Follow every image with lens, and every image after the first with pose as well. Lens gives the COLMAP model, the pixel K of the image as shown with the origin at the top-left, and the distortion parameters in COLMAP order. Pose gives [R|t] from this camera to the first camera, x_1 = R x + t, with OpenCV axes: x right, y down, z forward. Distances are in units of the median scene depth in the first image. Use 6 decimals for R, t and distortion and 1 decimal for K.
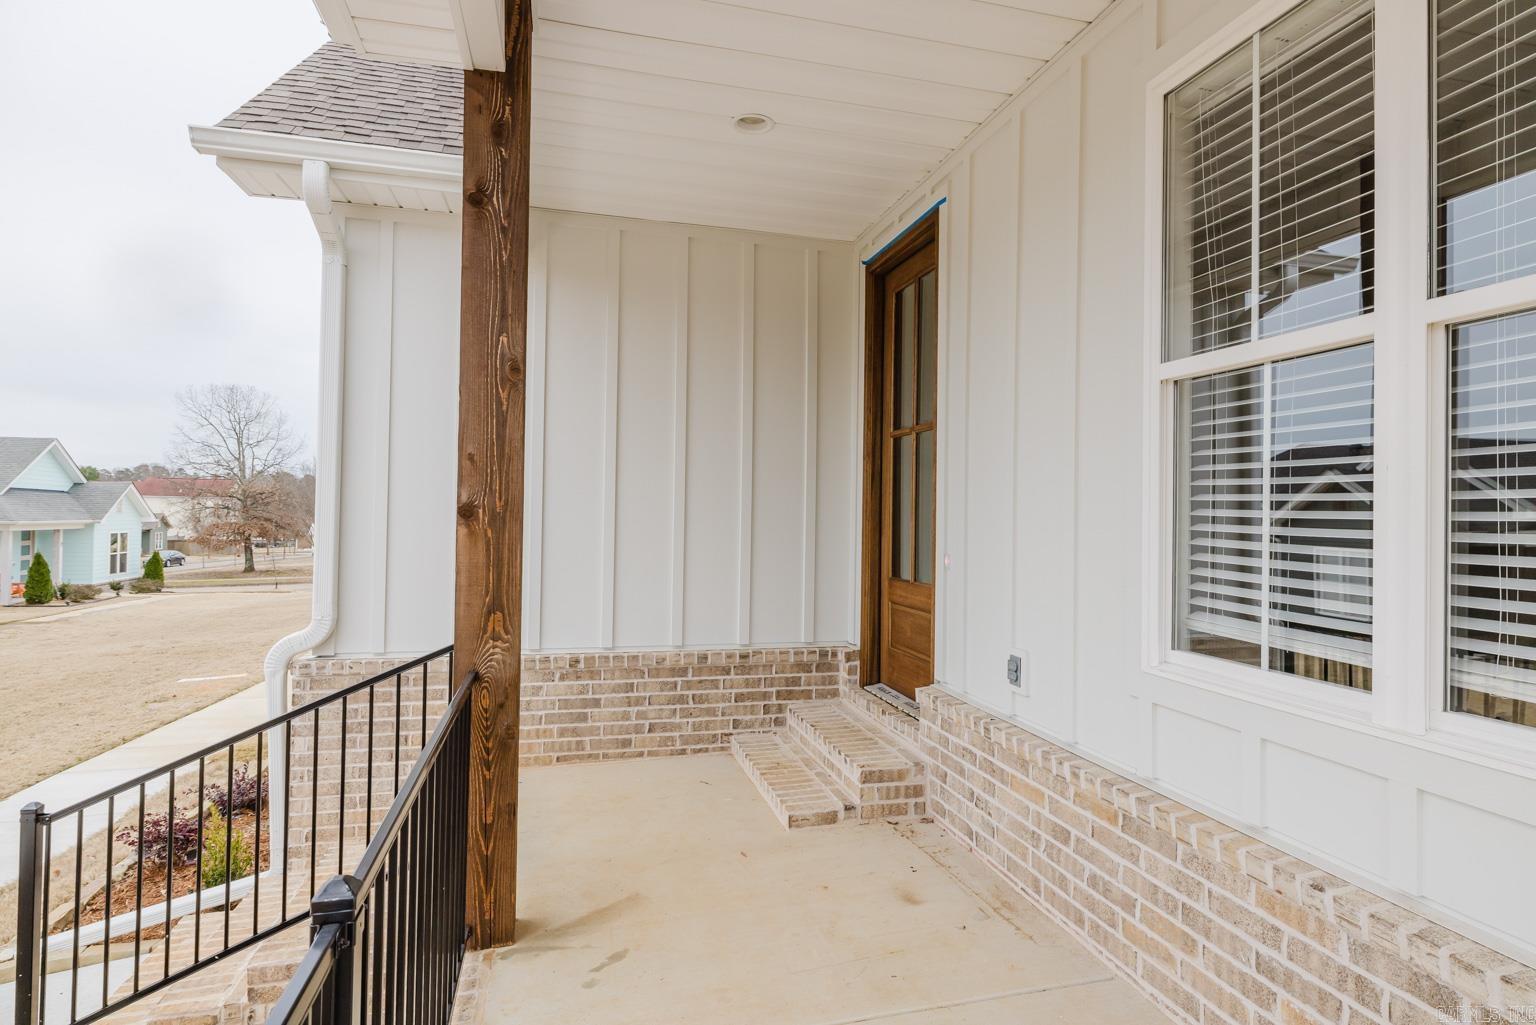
lens RADIAL K [[836.3, 0, 772.3], [0, 836.3, 506.0], [0, 0, 1]] dist [0.003094, 0.000360]
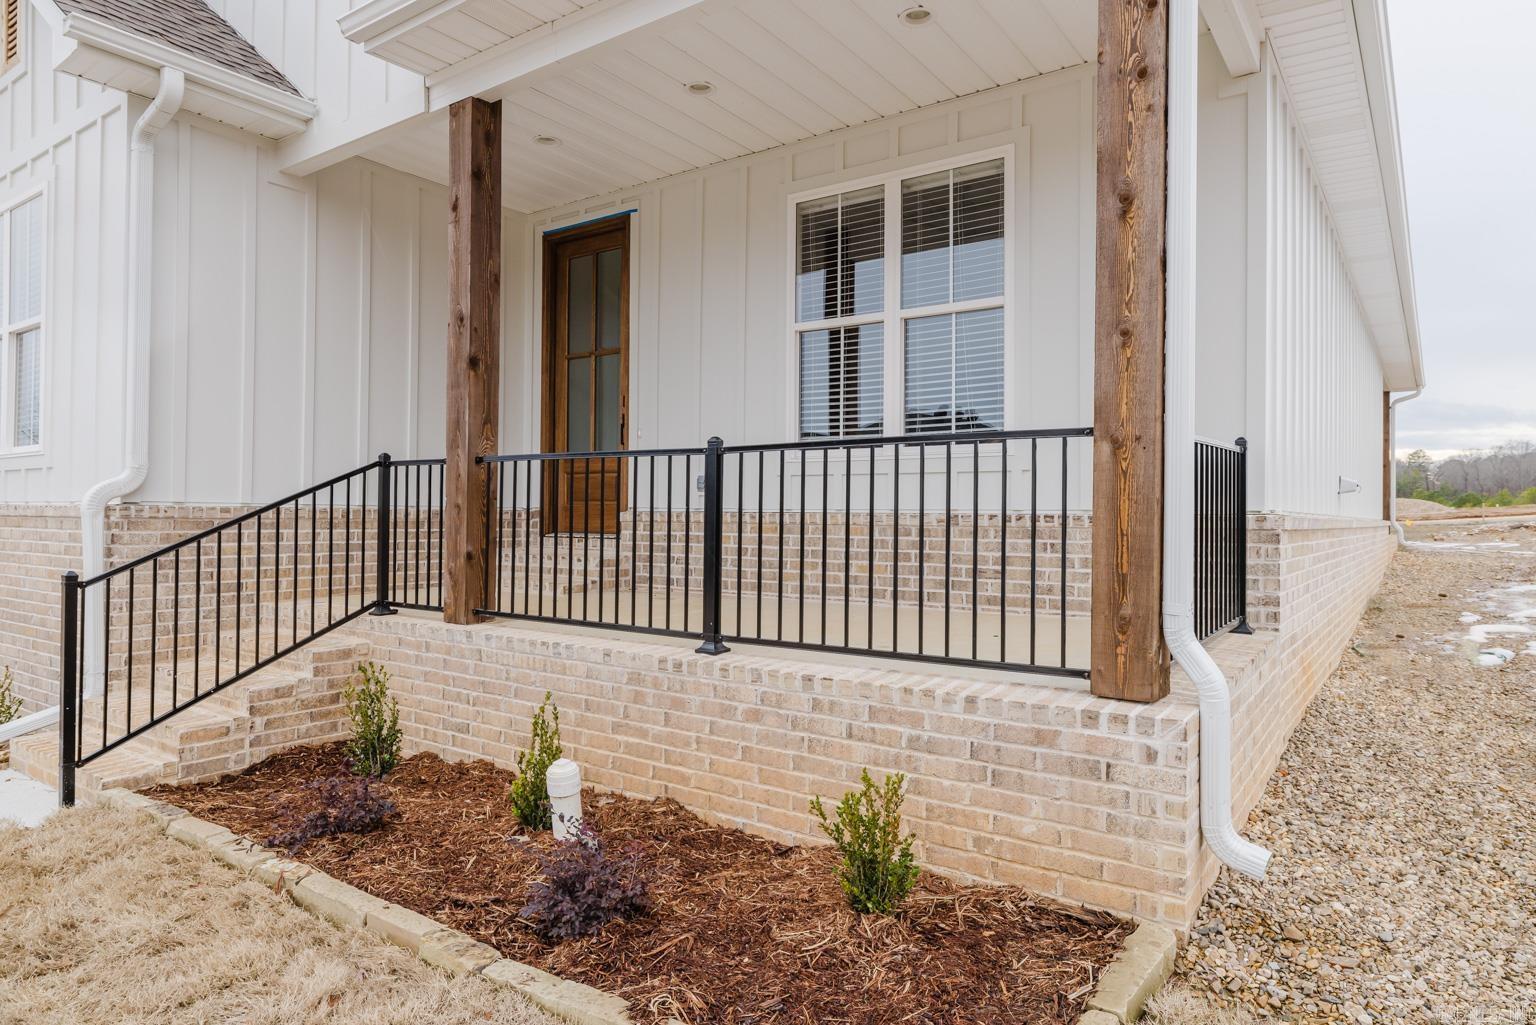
lens RADIAL K [[946.1, 0, 766.0], [0, 946.1, 511.5], [0, 0, 1]] dist [-0.007270, -0.001206]
pose [[0.765189, -0.004255, 0.643792, -0.963437], [-0.004344, 0.999921, 0.011772, 0.238517], [-0.643791, -0.011805, 0.765110, -0.699344]]
